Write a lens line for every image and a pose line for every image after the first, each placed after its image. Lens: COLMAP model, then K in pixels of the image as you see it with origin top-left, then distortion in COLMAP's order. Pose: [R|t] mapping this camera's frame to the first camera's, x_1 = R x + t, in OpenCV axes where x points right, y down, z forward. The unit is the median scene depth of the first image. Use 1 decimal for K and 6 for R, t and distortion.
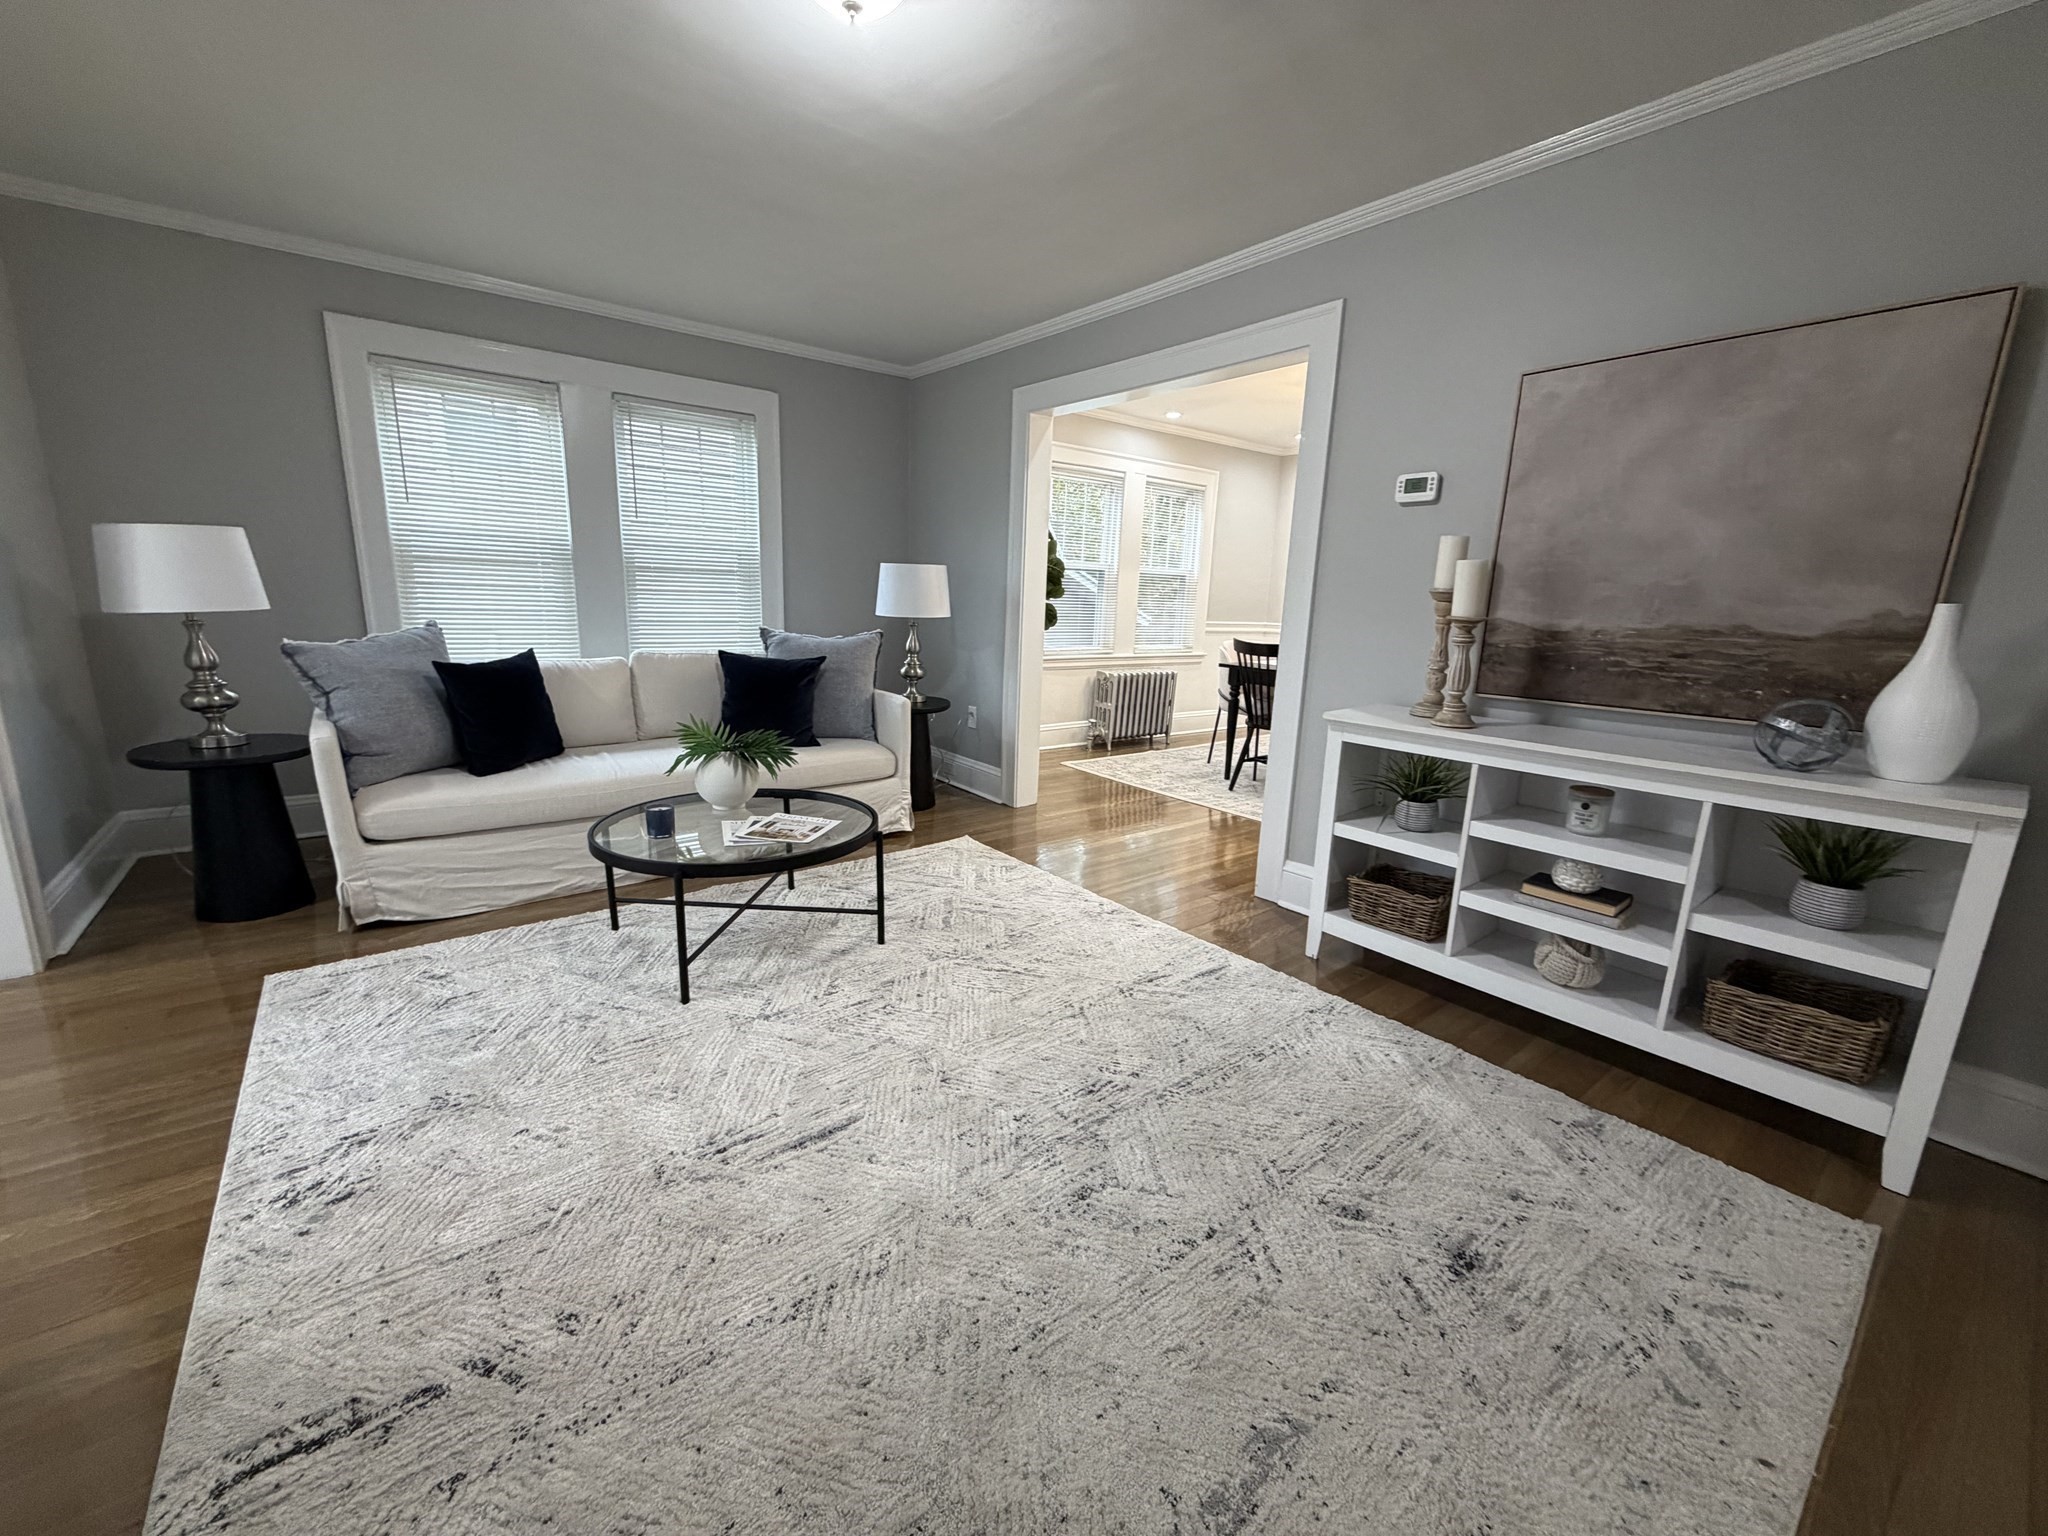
lens RADIAL K [[817.8, 0, 1018.4], [0, 817.8, 768.0], [0, 0, 1]] dist [0.001897, -0.000587]
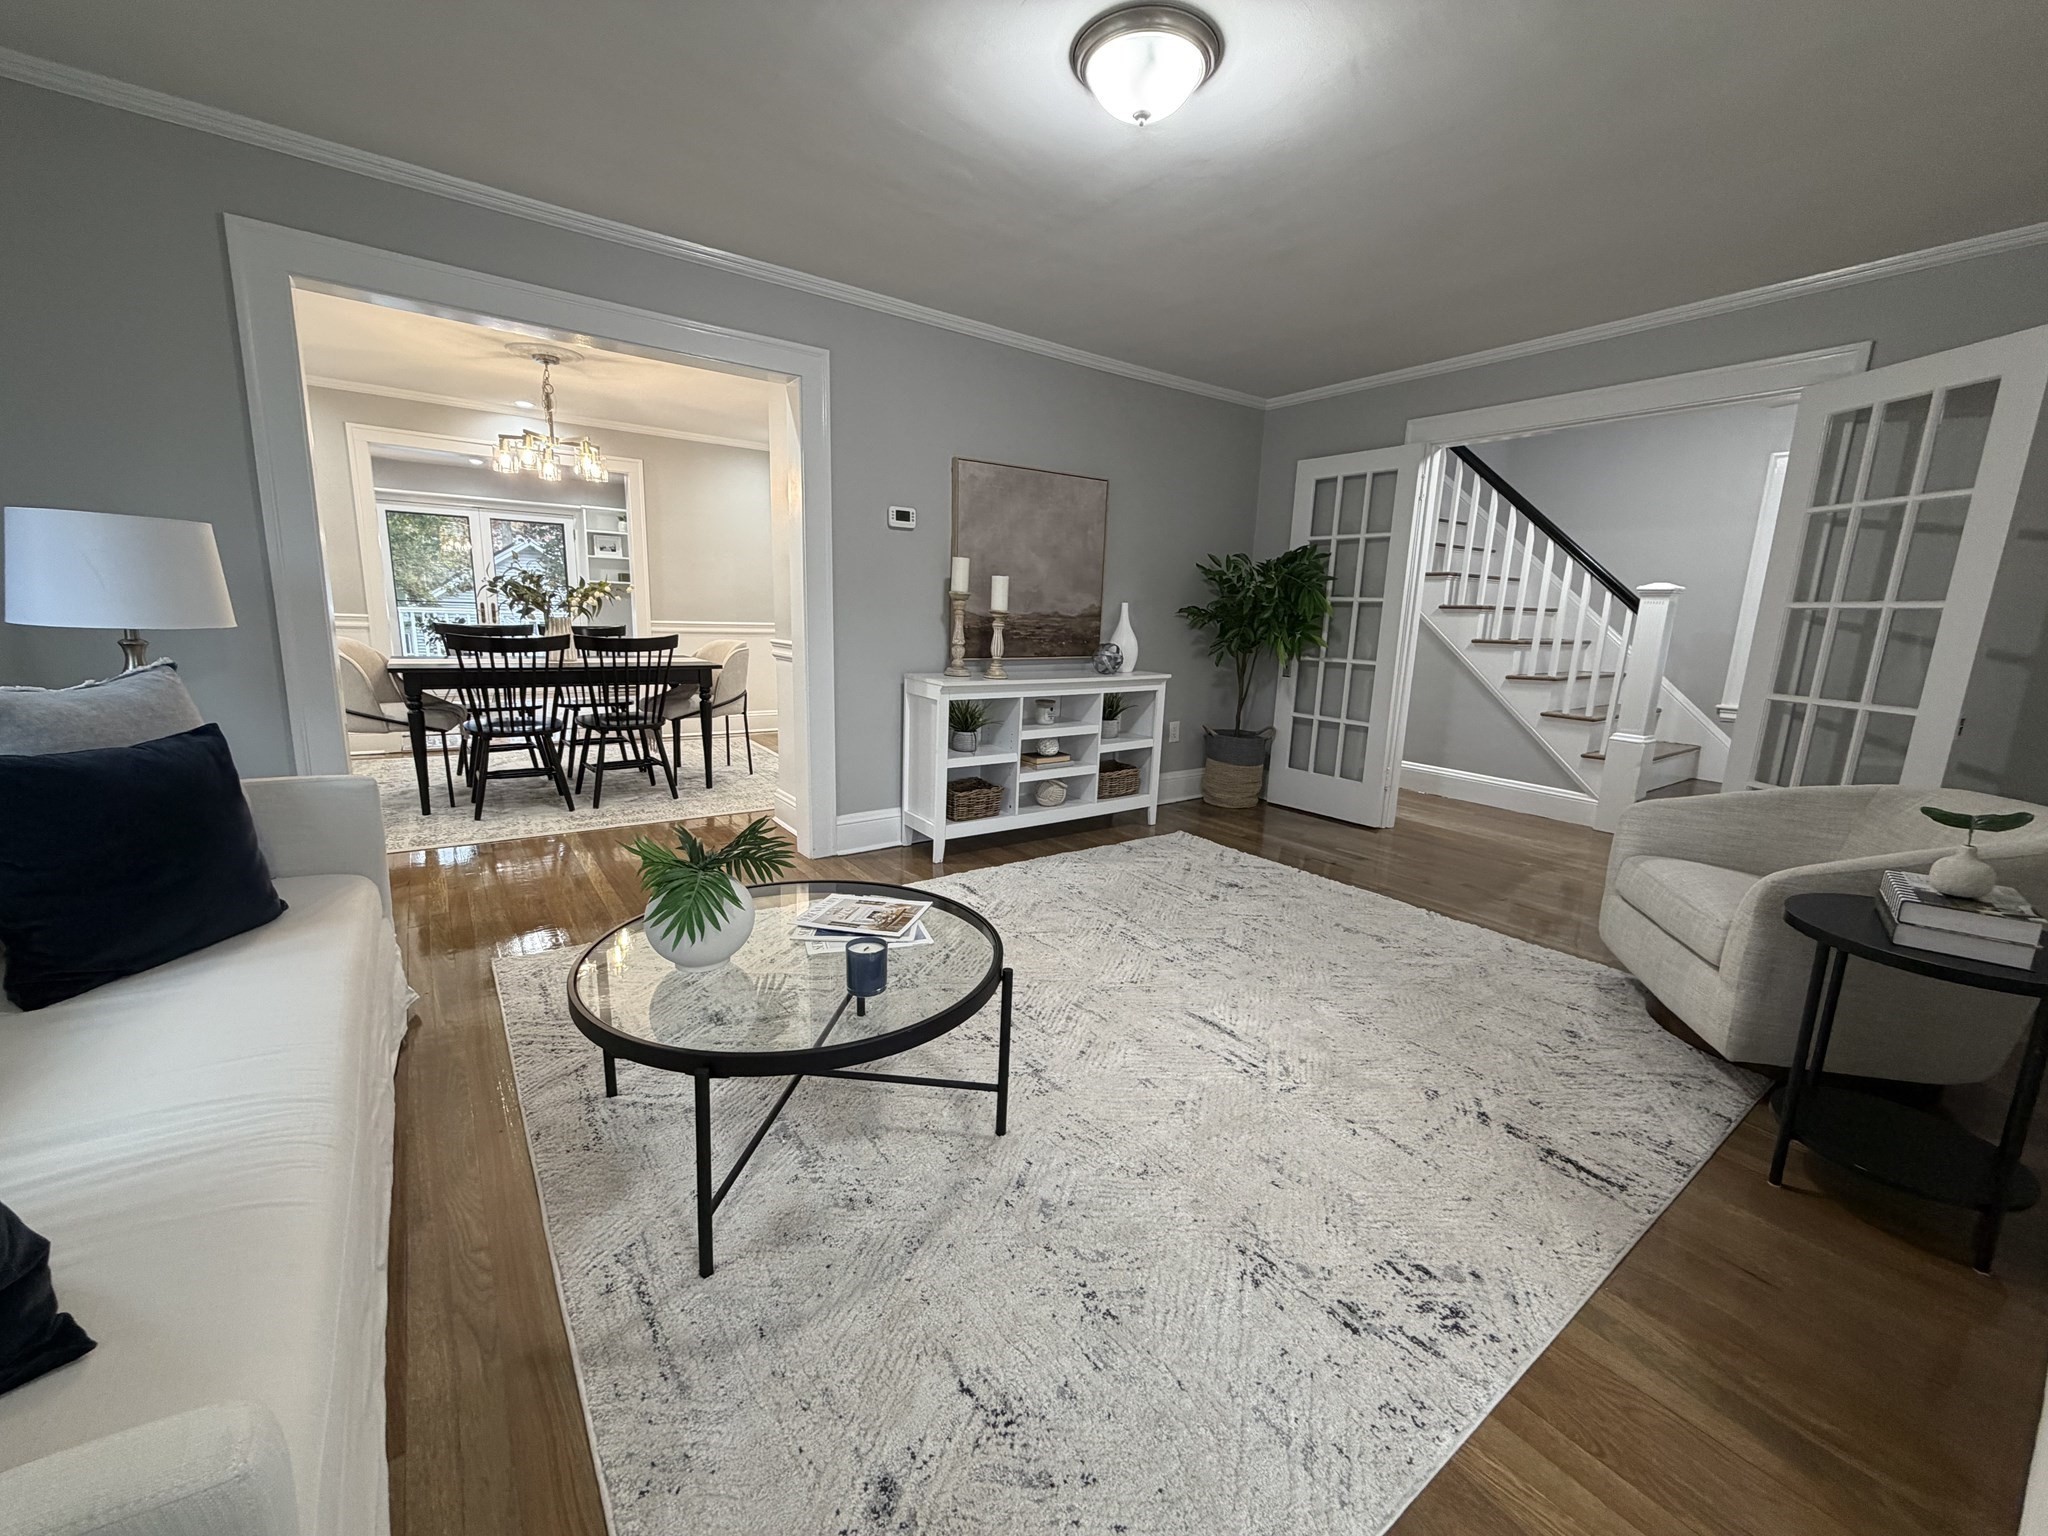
lens RADIAL K [[817.8, 0, 1021.3], [0, 817.8, 768.8], [0, 0, 1]] dist [0.001897, -0.000587]
pose [[0.043172, -0.219368, 0.974686, -1.414492], [0.176147, 0.961984, 0.208707, -0.271698], [-0.983417, 0.162677, 0.080172, 1.111868]]
